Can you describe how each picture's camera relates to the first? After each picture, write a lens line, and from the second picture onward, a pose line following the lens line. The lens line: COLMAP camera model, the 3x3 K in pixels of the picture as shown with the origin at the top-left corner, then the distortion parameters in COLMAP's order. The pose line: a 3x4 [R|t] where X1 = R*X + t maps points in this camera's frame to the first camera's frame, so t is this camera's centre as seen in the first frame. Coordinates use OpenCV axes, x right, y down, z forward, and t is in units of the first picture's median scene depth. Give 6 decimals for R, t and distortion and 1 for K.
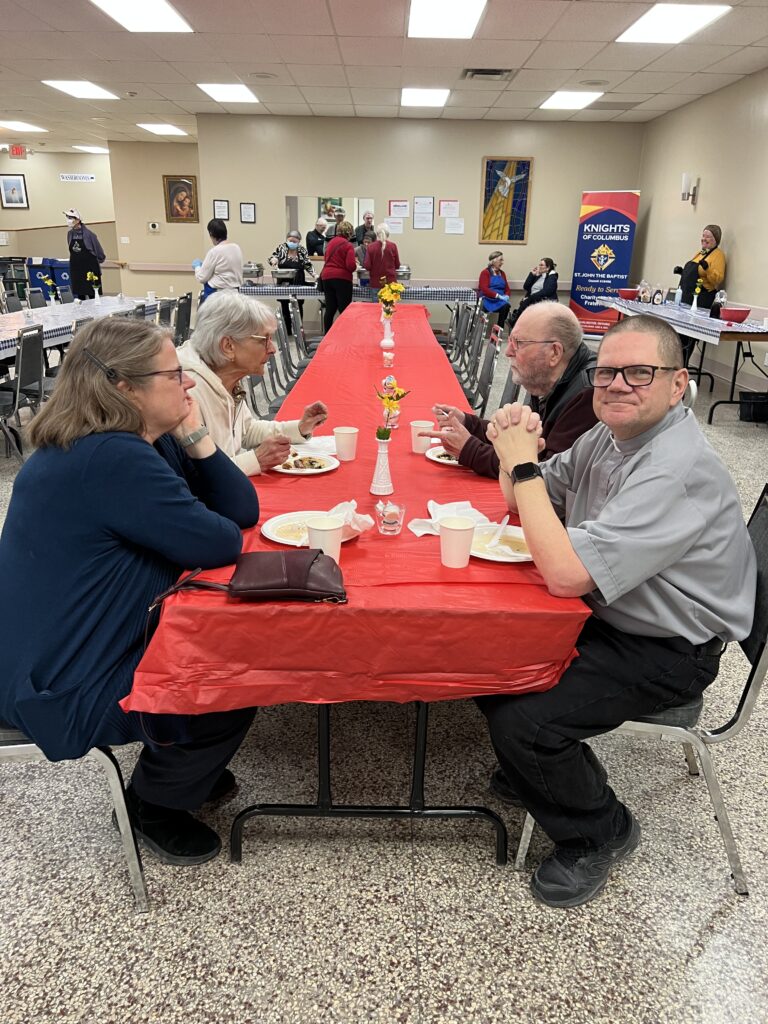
lens RADIAL K [[764.6, 0, 391.9], [0, 764.6, 509.0], [0, 0, 1]] dist [0.049493, -0.046494]
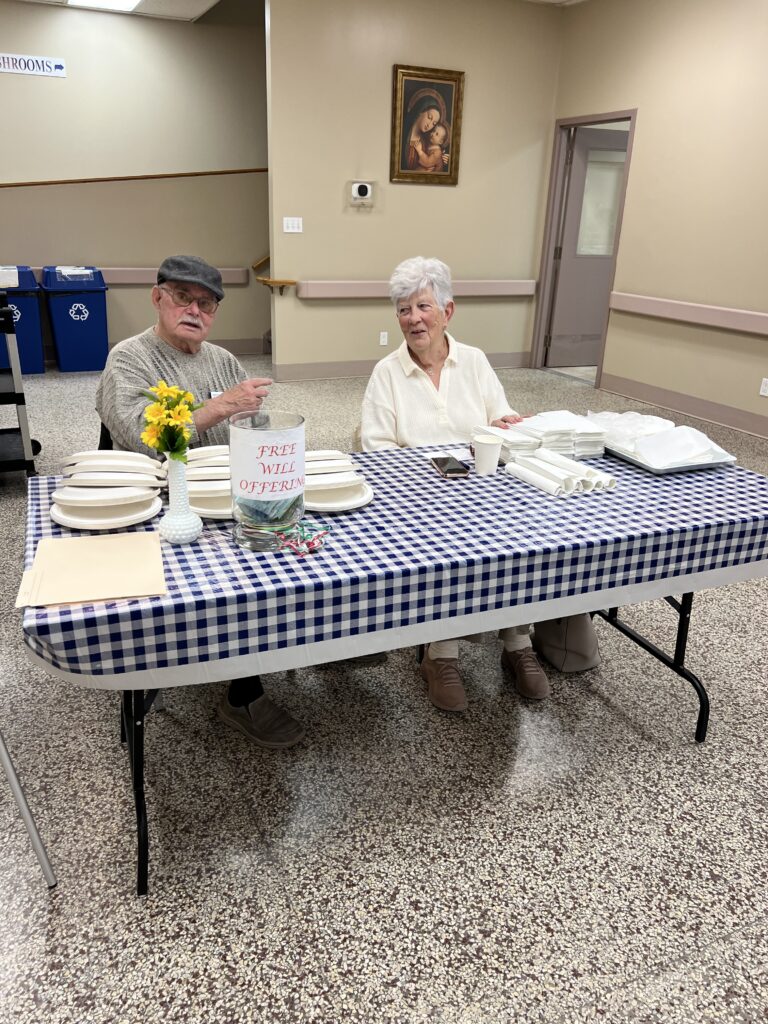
lens RADIAL K [[764.6, 0, 391.9], [0, 764.6, 509.0], [0, 0, 1]] dist [0.049493, -0.046494]
pose [[0.903584, -0.136401, 0.406117, -4.348753], [0.122535, 0.990643, 0.060091, -1.986634], [-0.410513, -0.004534, 0.911843, 5.539349]]
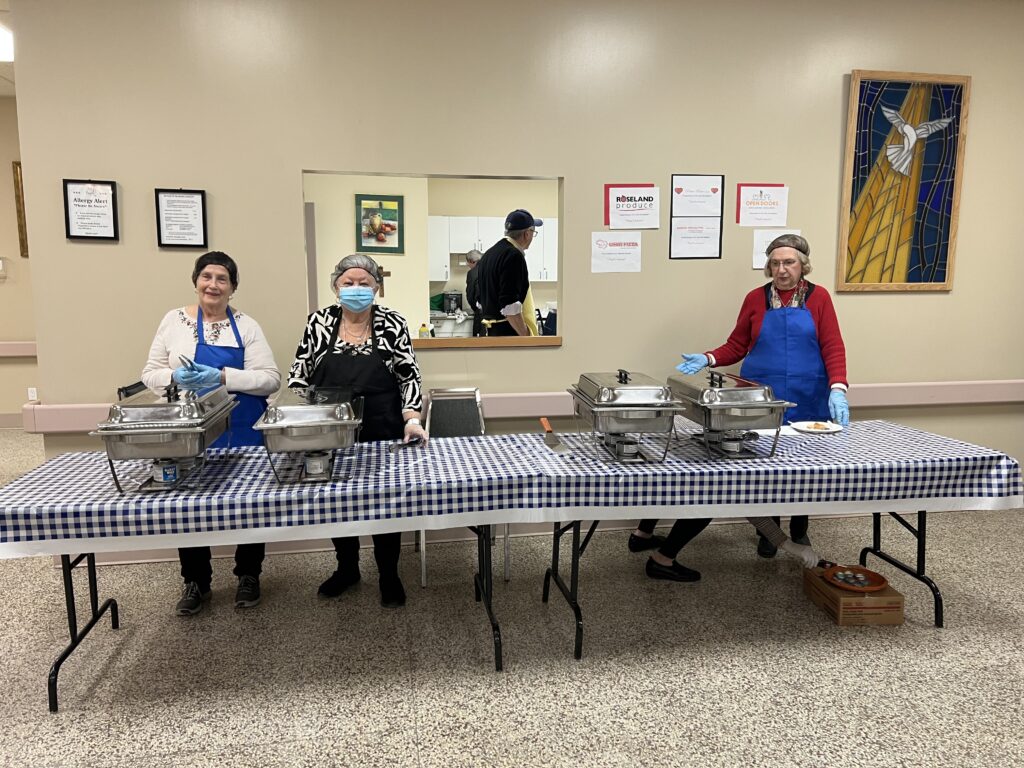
lens RADIAL K [[764.6, 0, 512.0], [0, 764.6, 384.0], [0, 0, 1]] dist [0.049493, -0.046494]
pose [[0.984571, -0.042589, 0.169721, -0.758414], [0.075092, 0.978914, -0.189970, -1.695469], [-0.158052, 0.199784, 0.967009, 4.697699]]
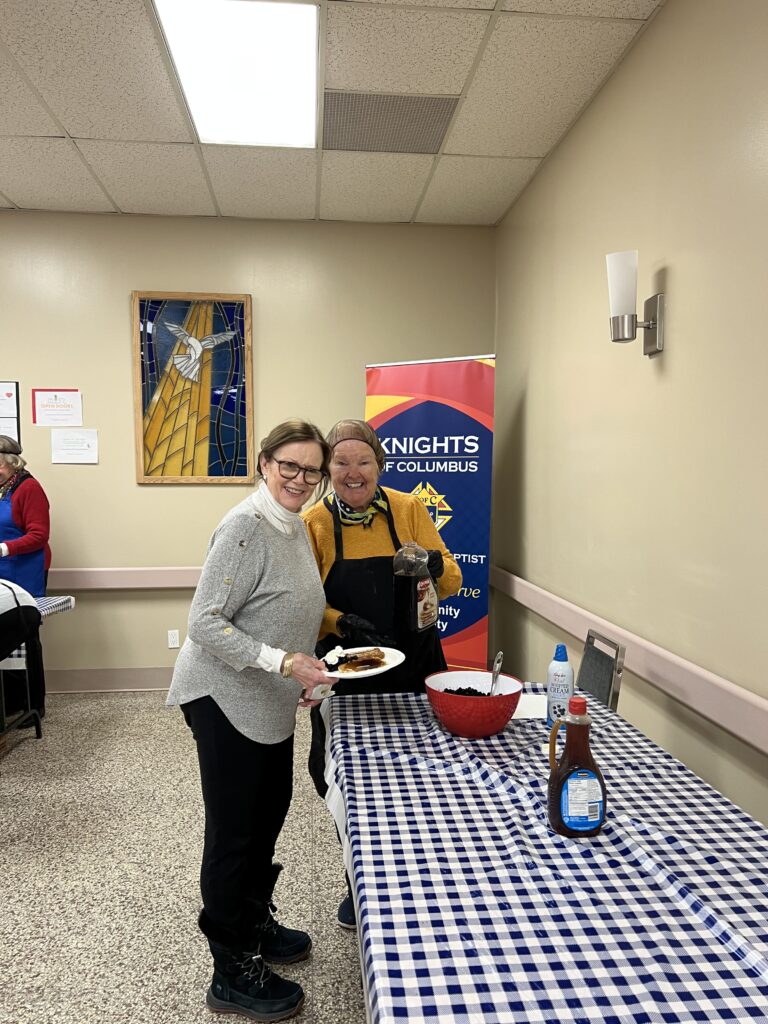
lens RADIAL K [[768.3, 0, 391.5], [0, 768.3, 527.9], [0, 0, 1]] dist [0.056404, -0.103127]
pose [[0.994249, -0.027719, 0.103446, 1.442837], [0.053772, 0.964550, -0.258366, -1.448247], [-0.092617, 0.262442, 0.960493, 4.135825]]
